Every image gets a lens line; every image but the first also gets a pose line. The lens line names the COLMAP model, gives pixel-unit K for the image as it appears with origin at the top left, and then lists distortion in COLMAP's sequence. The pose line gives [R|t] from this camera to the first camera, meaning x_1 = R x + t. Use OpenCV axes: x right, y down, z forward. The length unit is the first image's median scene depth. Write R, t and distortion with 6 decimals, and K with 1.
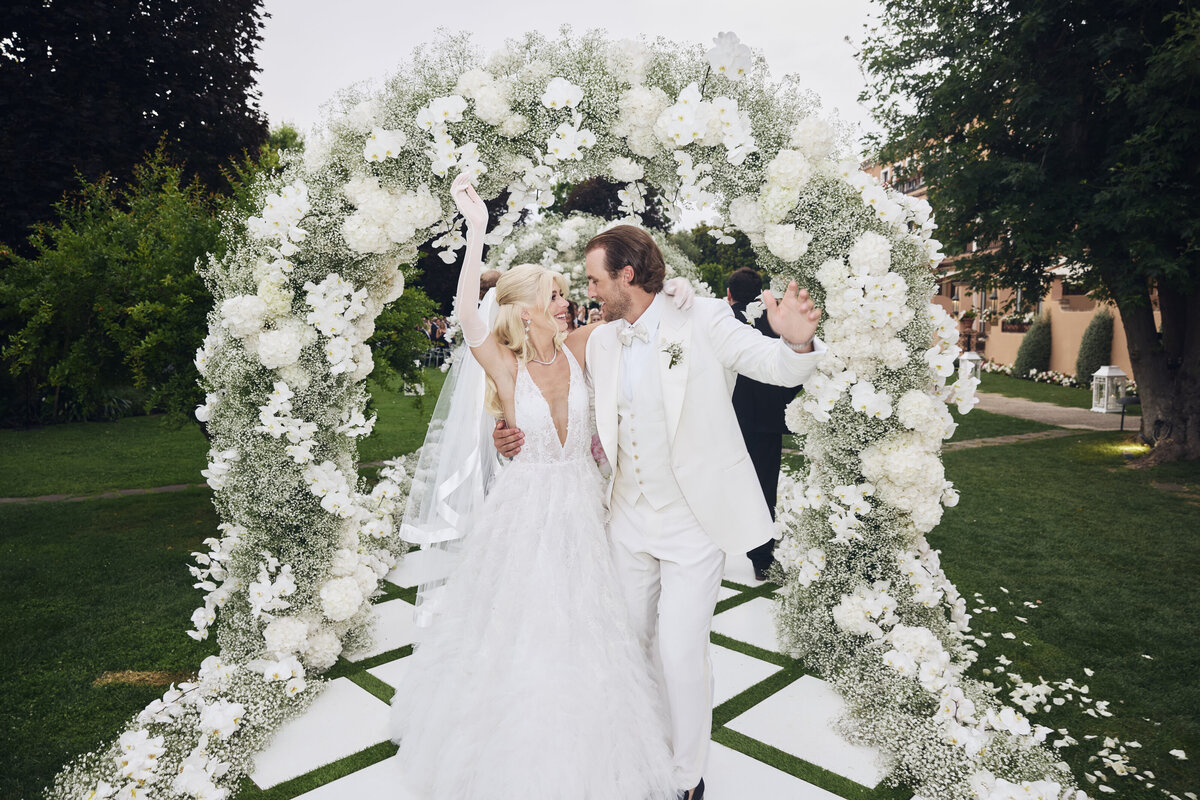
lens RADIAL K [[828.2, 0, 599.8], [0, 828.2, 399.5], [0, 0, 1]] dist [-0.036492, -0.000029]
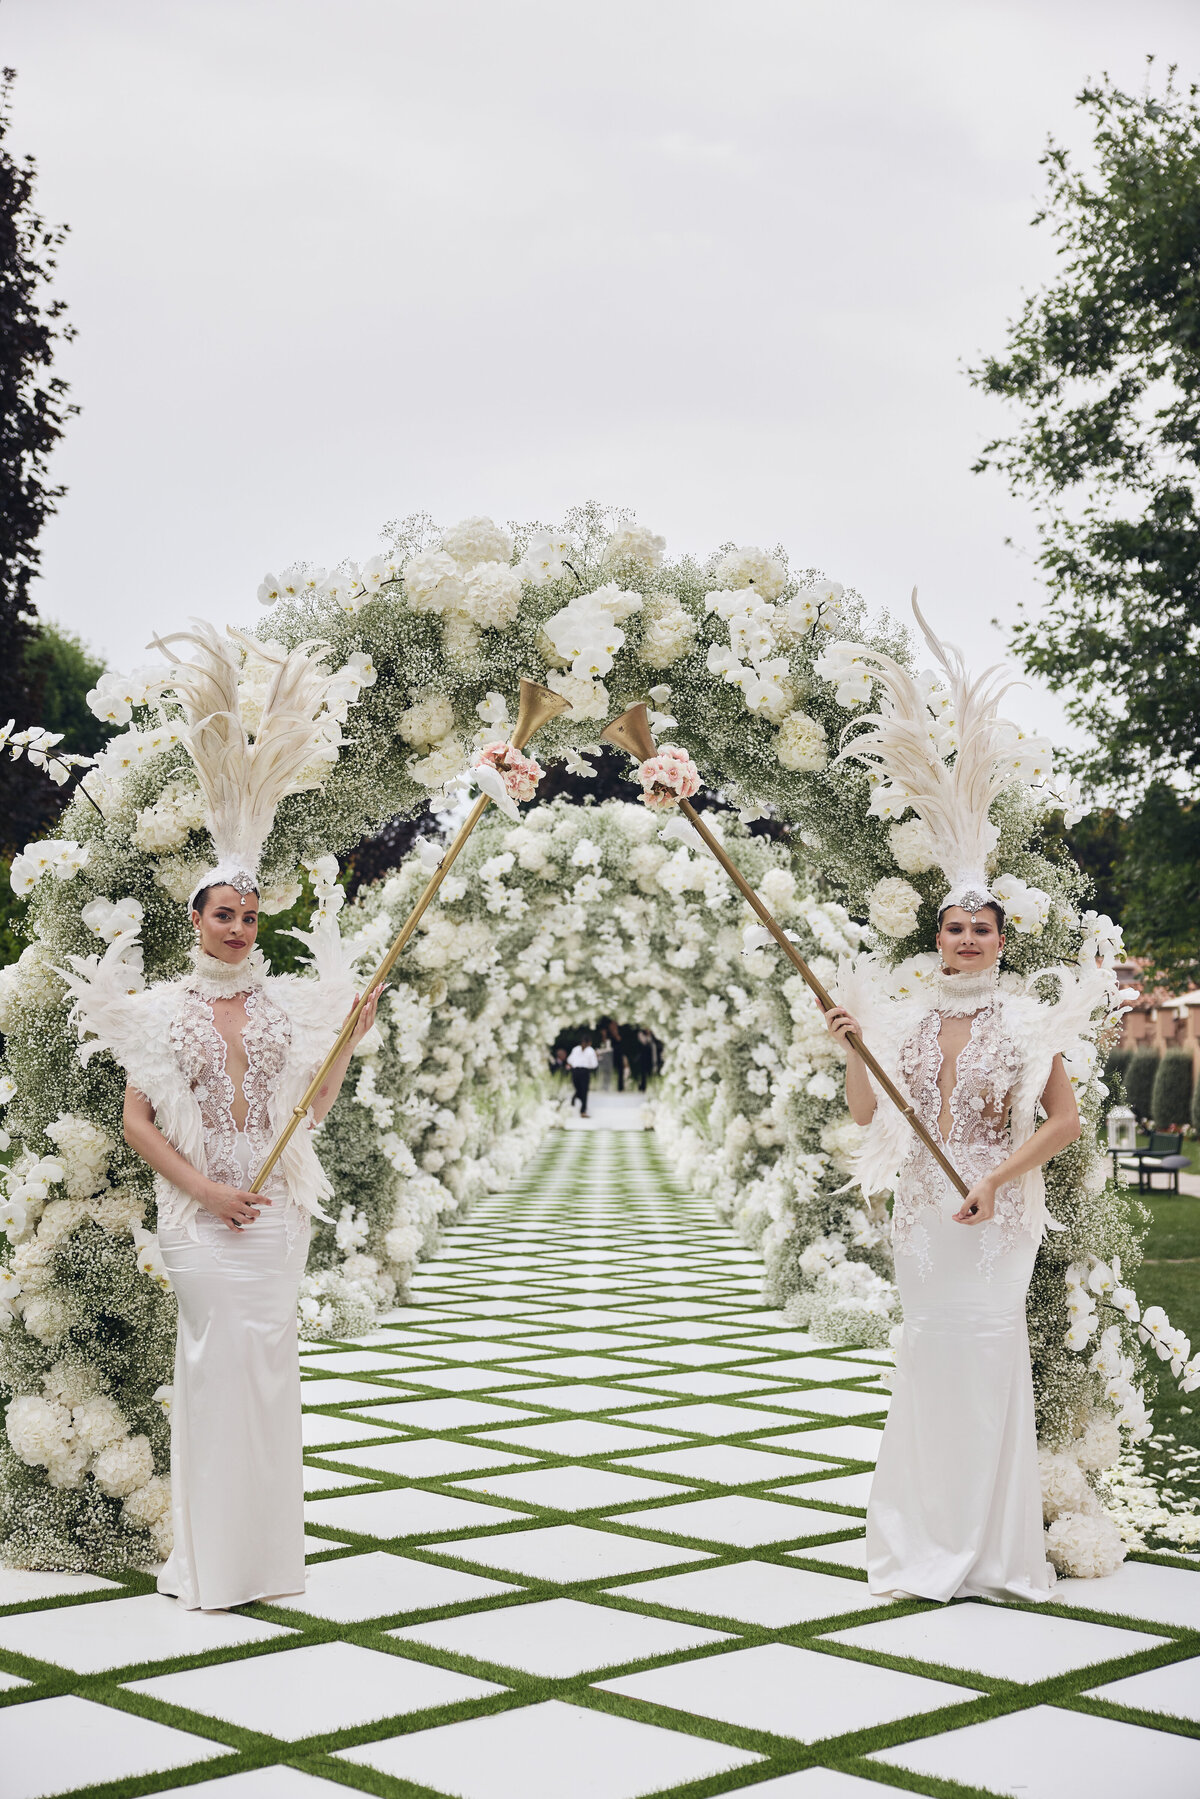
lens RADIAL K [[2476.9, 0, 600.0], [0, 2476.9, 899.1], [0, 0, 1]] dist [-0.017906, 0.000000]
pose [[0.999879, 0.011517, -0.010473, 0.018240], [-0.013097, 0.986024, -0.166089, 0.355759], [0.008414, 0.166206, 0.986055, -2.837256]]
